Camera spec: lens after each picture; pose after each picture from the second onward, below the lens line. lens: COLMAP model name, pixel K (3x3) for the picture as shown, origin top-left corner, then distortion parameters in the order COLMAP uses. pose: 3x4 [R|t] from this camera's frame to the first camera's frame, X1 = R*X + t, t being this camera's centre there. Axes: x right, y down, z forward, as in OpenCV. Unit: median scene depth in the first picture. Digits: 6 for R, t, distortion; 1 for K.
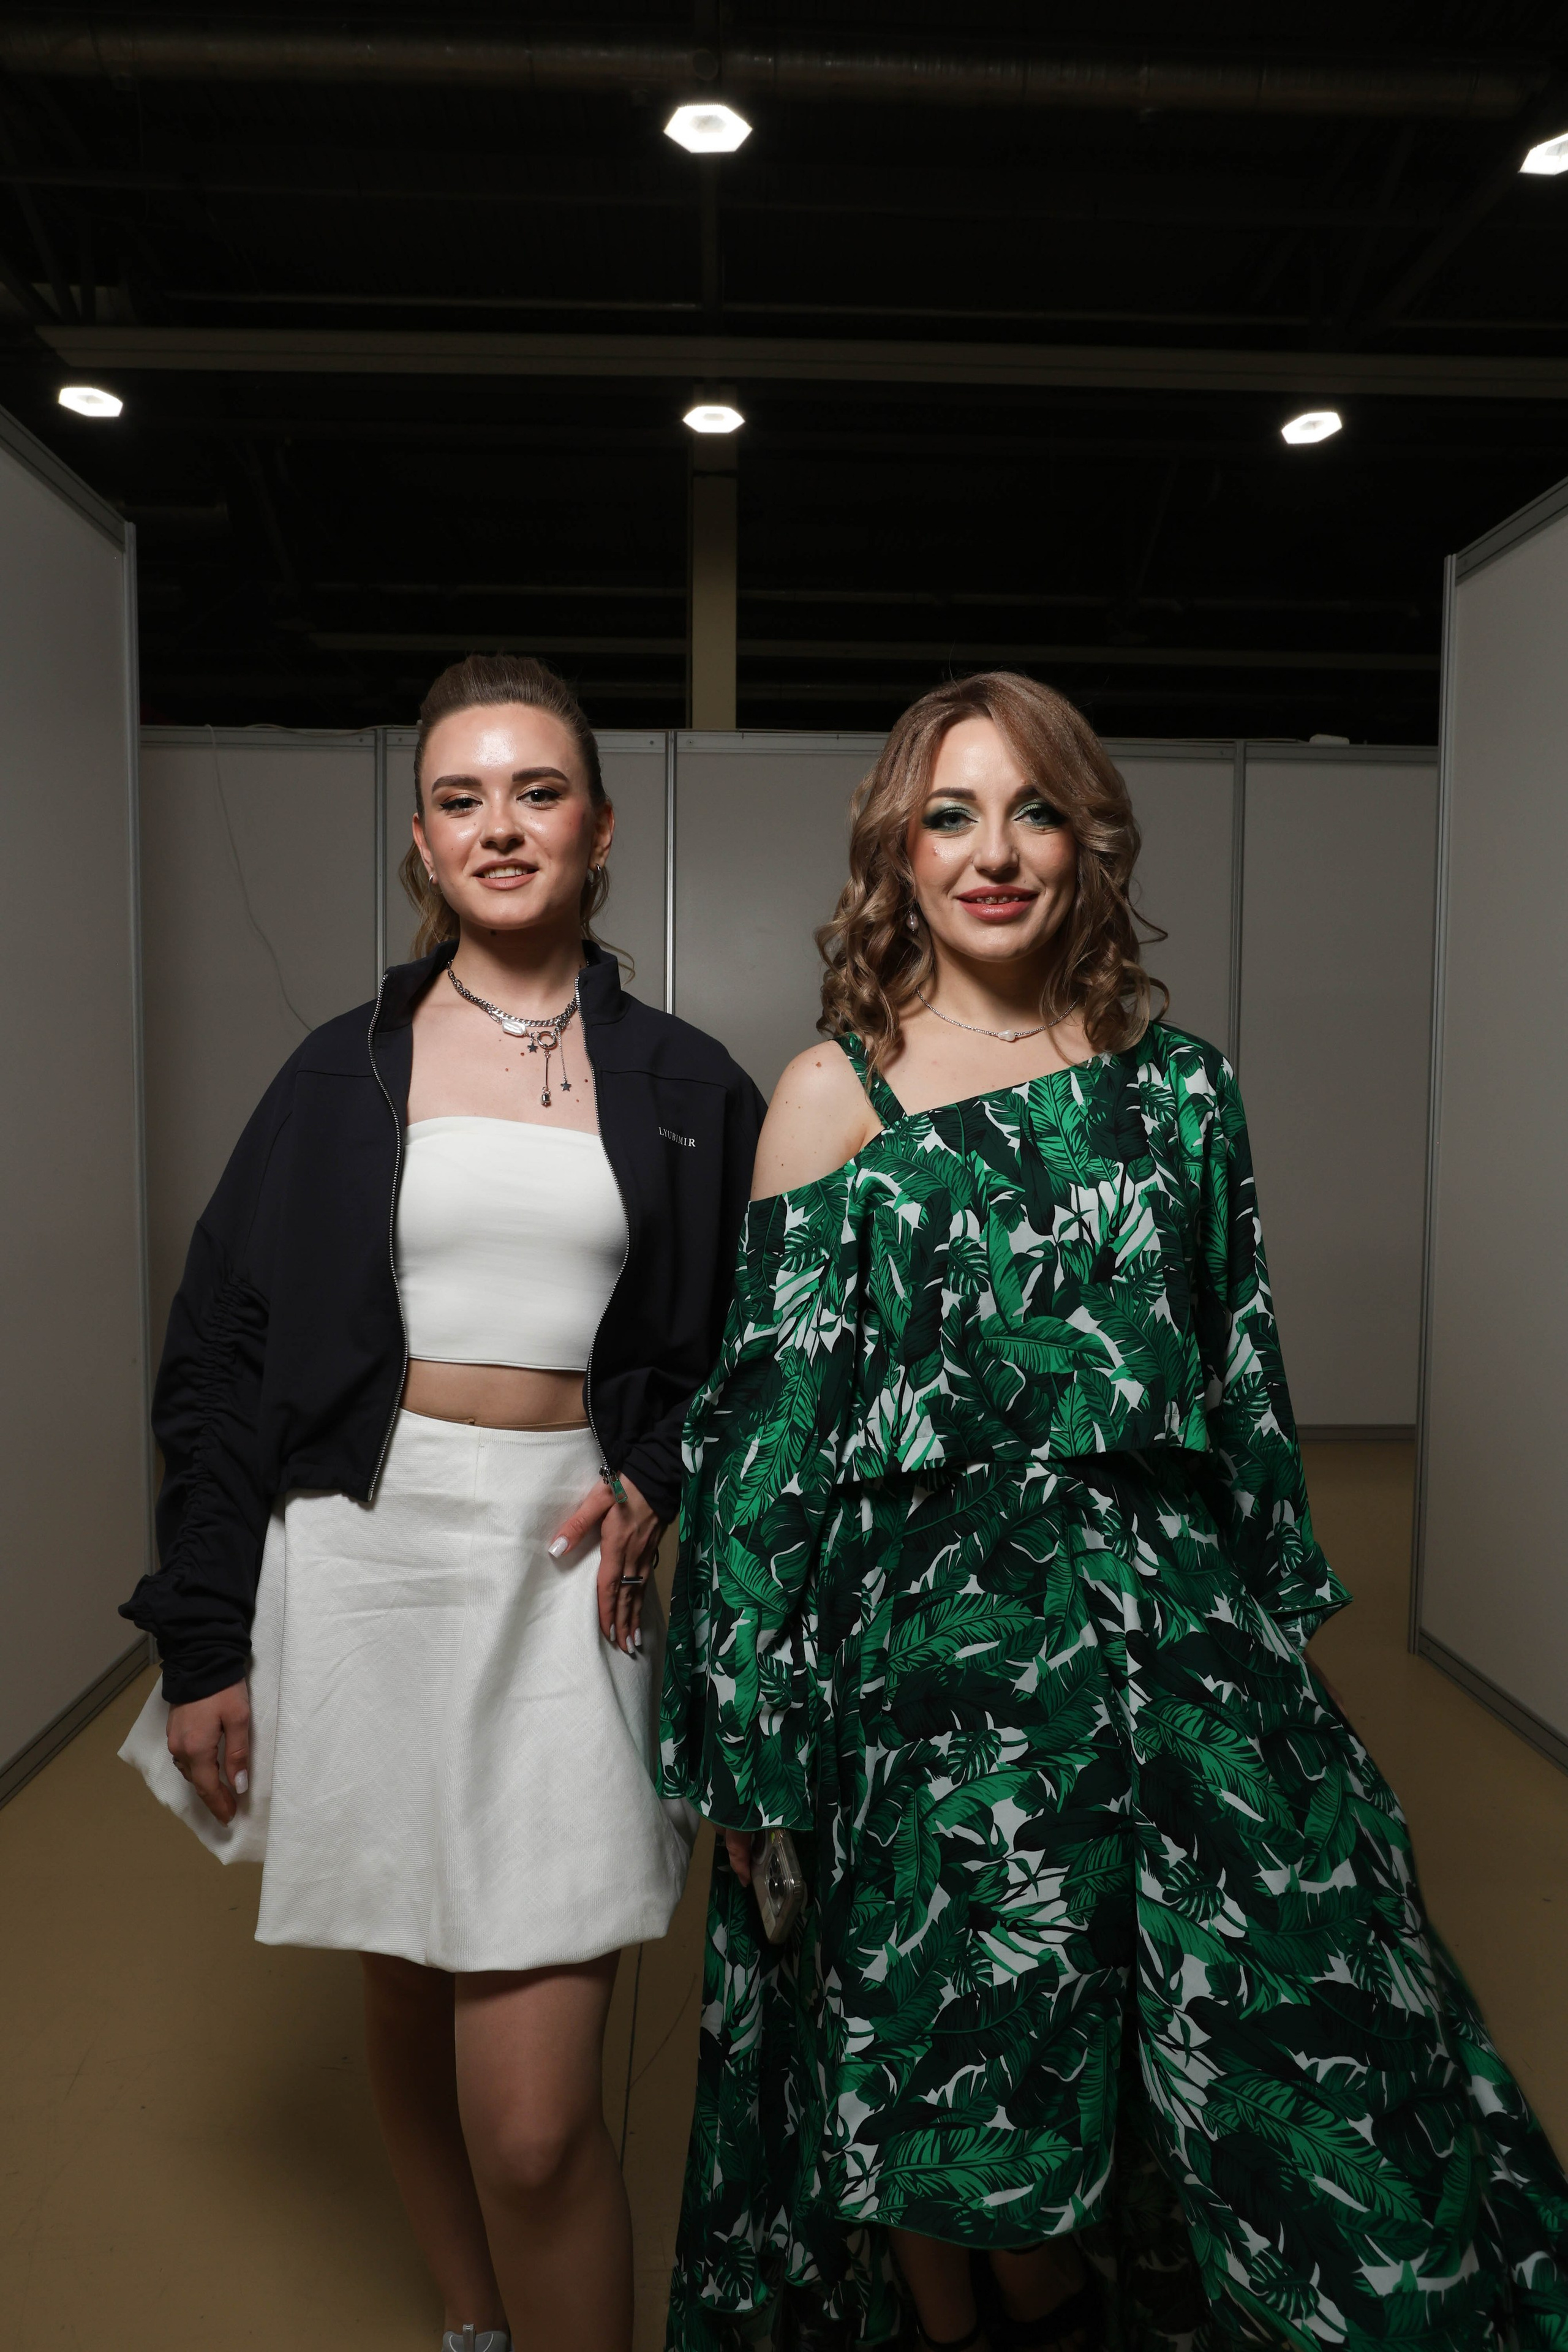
lens RADIAL K [[1540.7, 0, 784.0], [0, 1540.7, 1176.0], [0, 0, 1]] dist [0.000931, 0.000444]
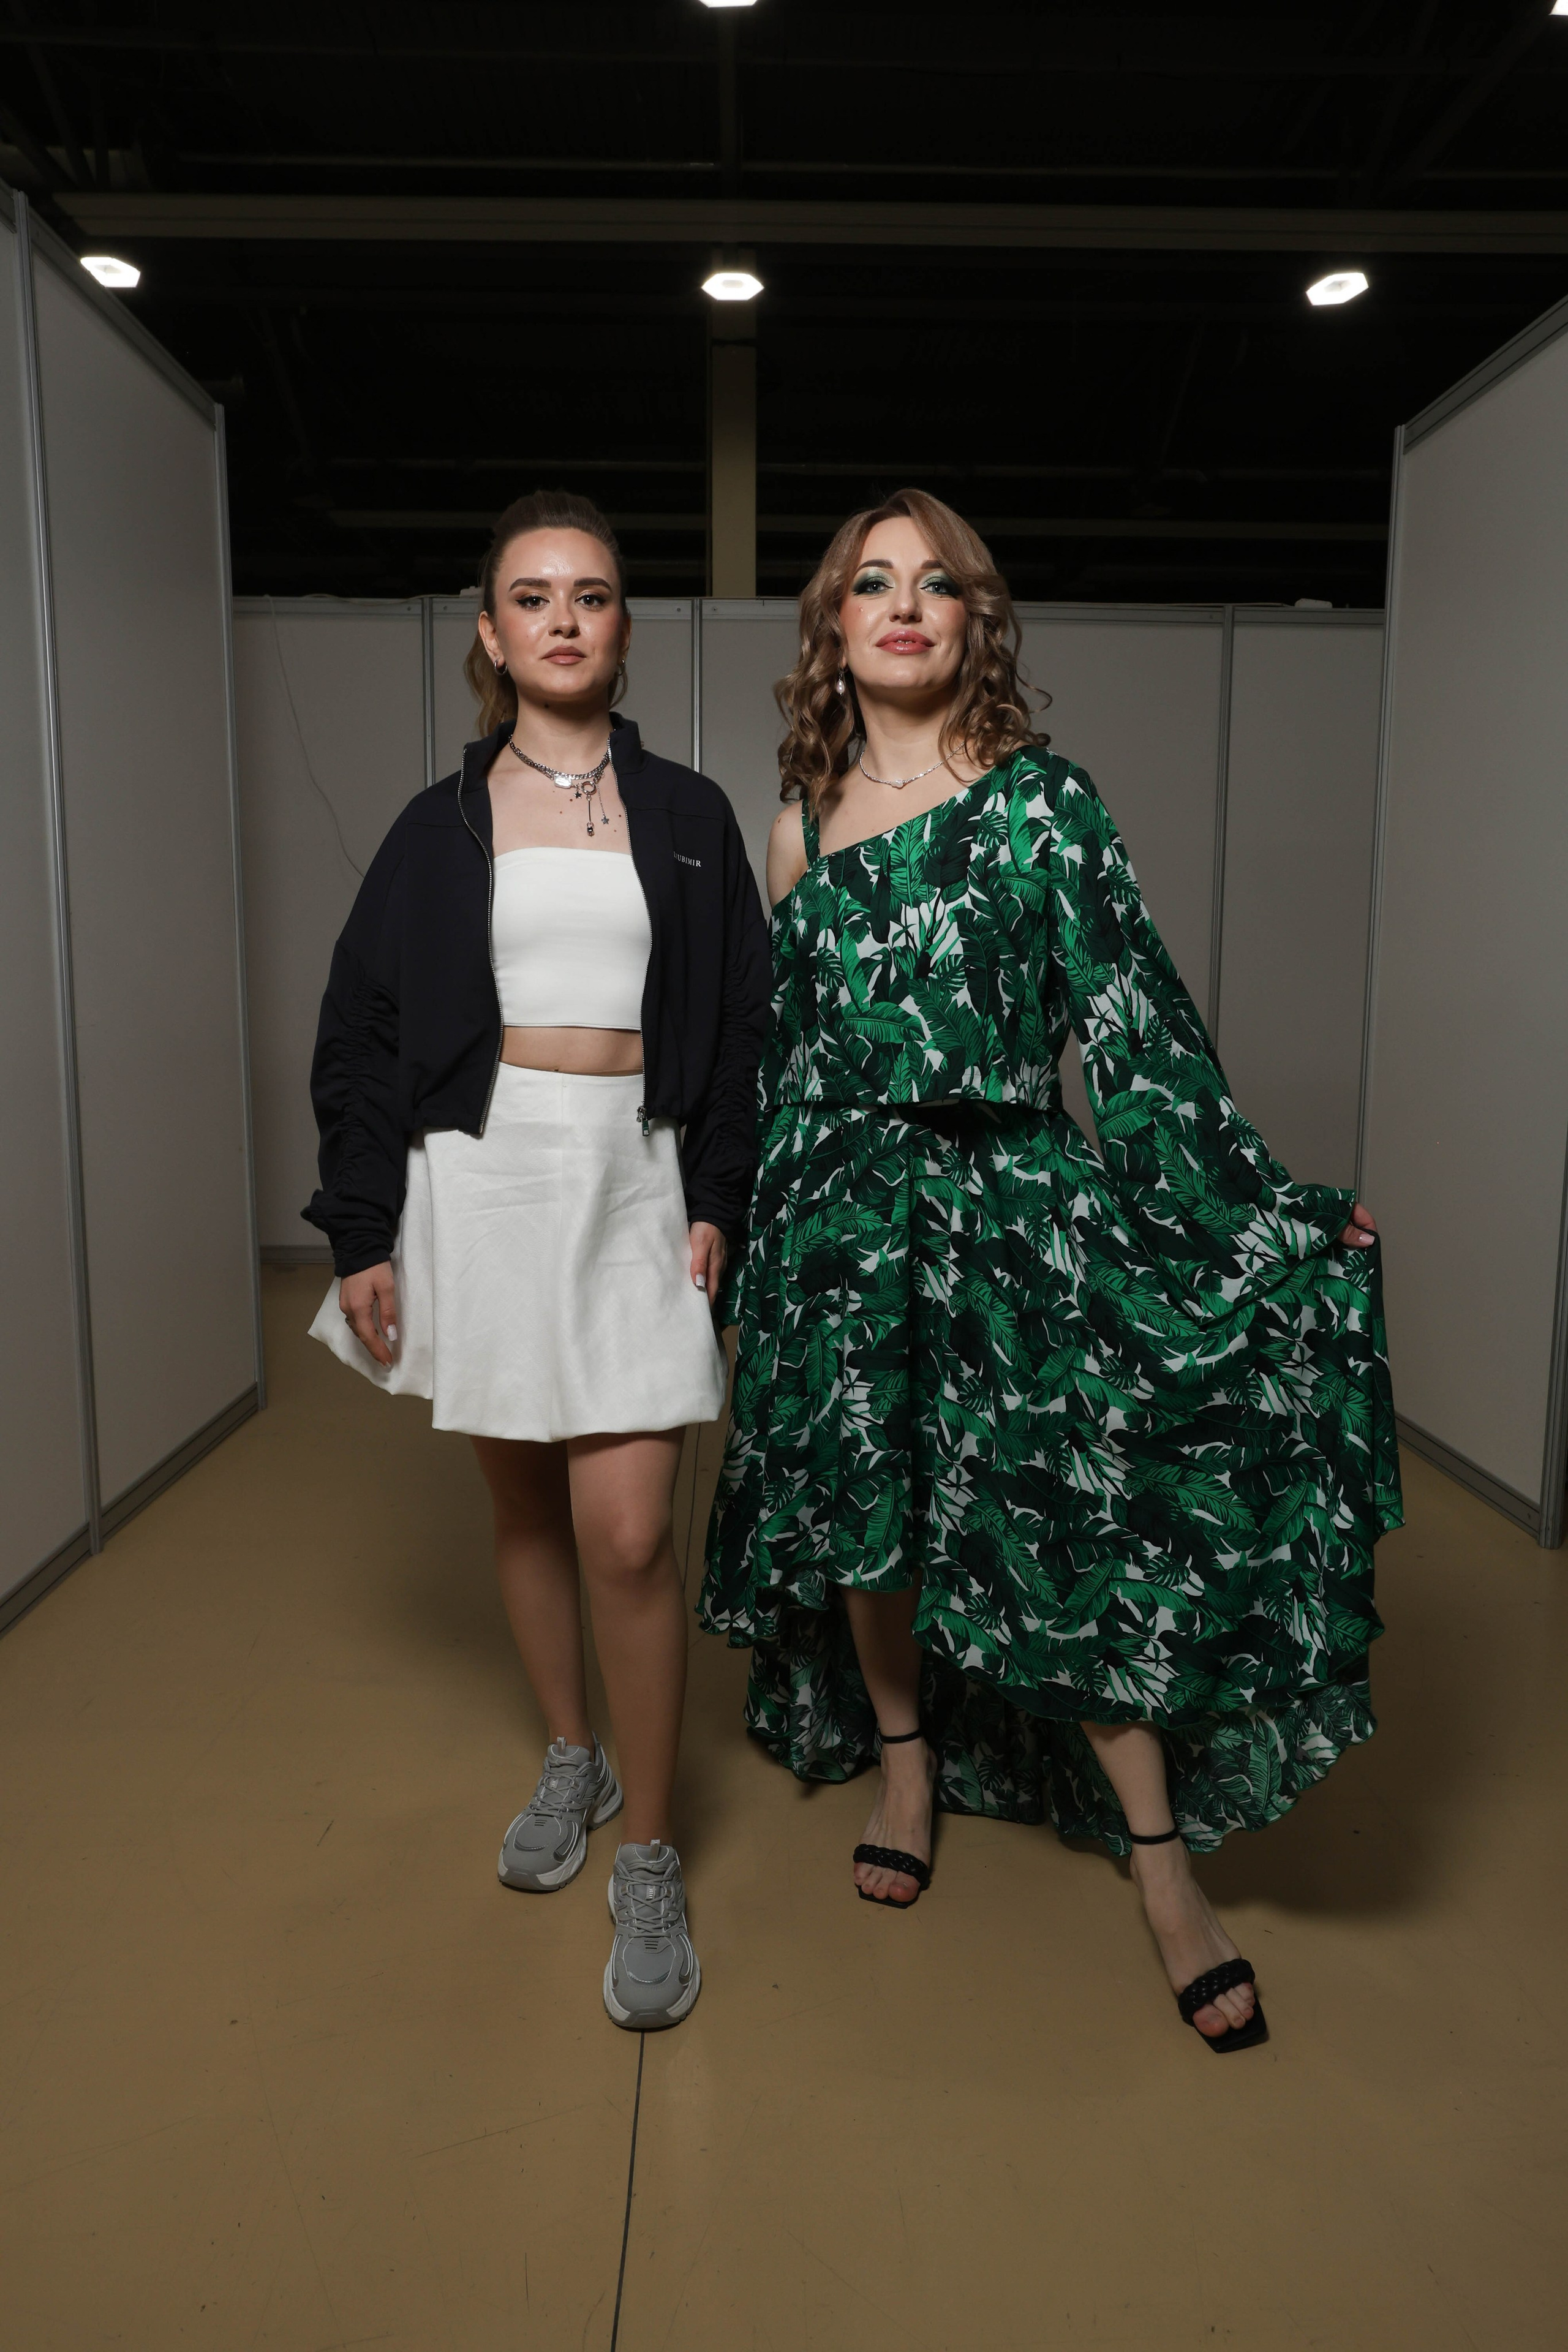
lens RADIAL K [[1538.8, 0, 785.7], [0, 1538.8, 1180.3], [0, 0, 1]] dist [0.004436, 0.006135]
pose [[0.999920, -0.000869, -0.012658, 0.001611], [0.001778, 0.997407, 0.071940, 0.028571], [0.012563, -0.071957, 0.997329, -0.073866]]
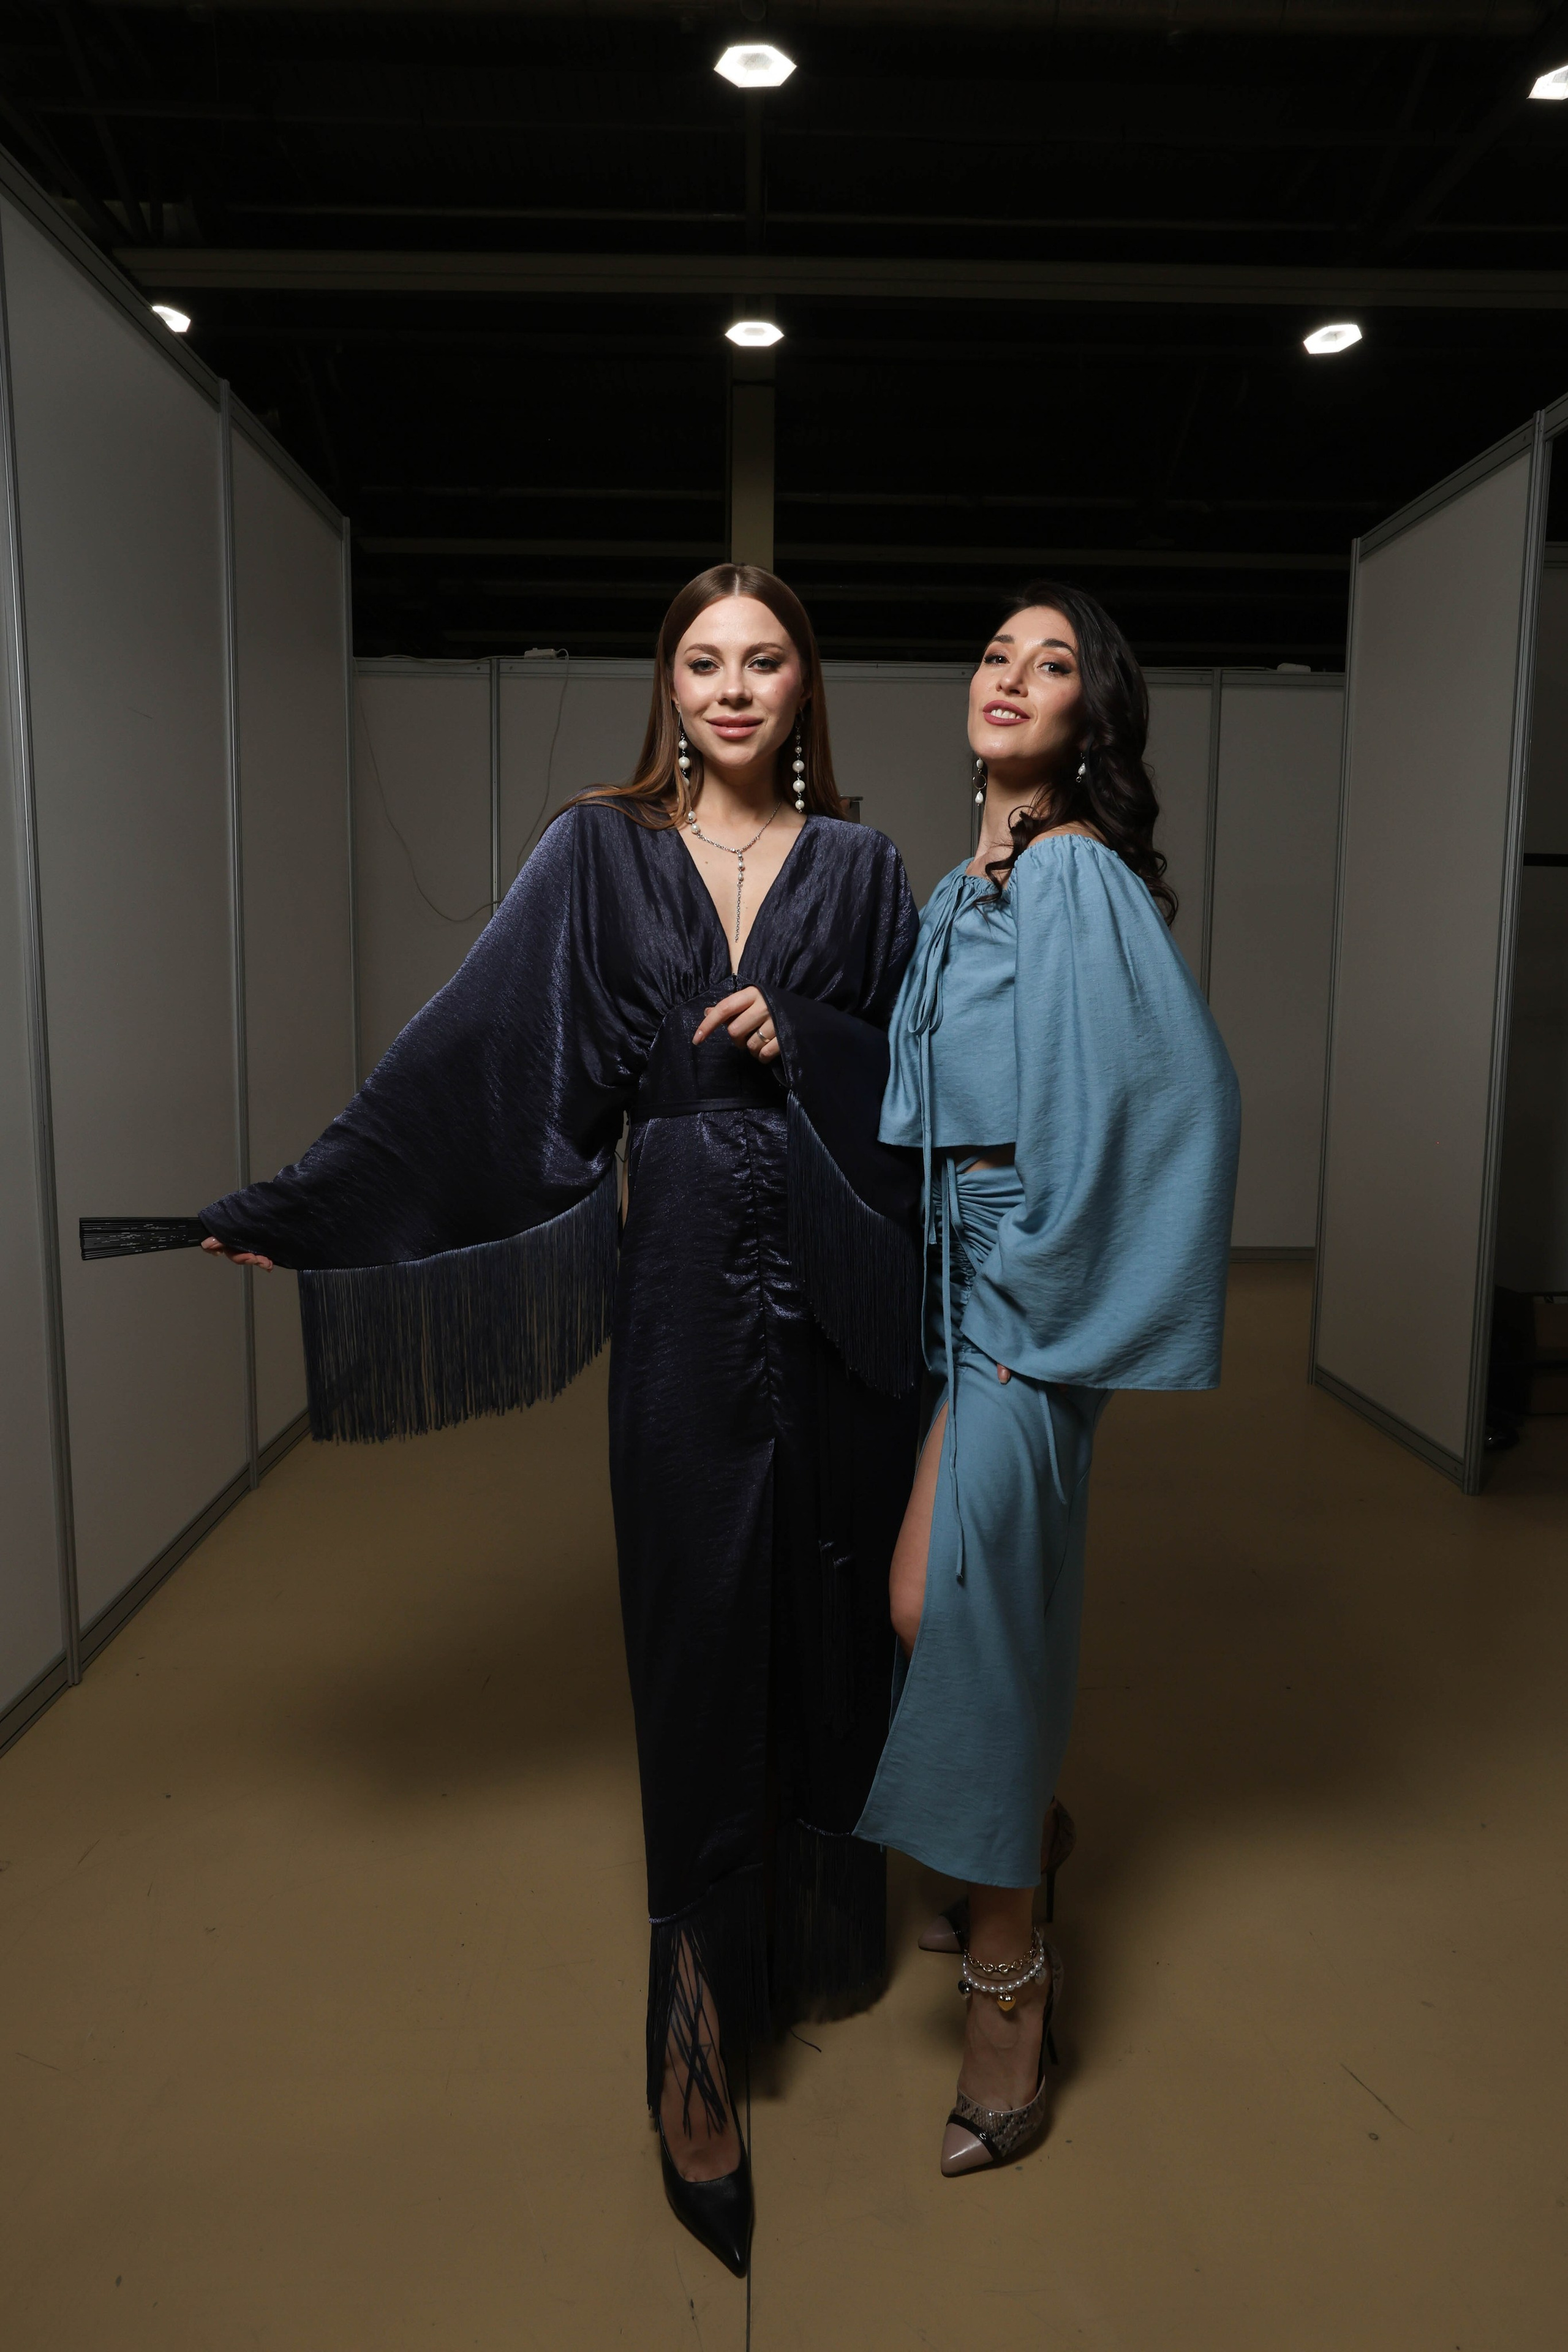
lens RADIAL K [[1540.7, 0, 784.0], [0, 1540.7, 1176.0], [0, 0, 1]] dist [0.000931, 0.000444]
pose [[0.999850, 0.005864, -0.016326, -0.011352], [-0.004835, 0.998043, 0.062348, 0.025689], [0.016660, -0.062260, 0.997921, -0.159618]]
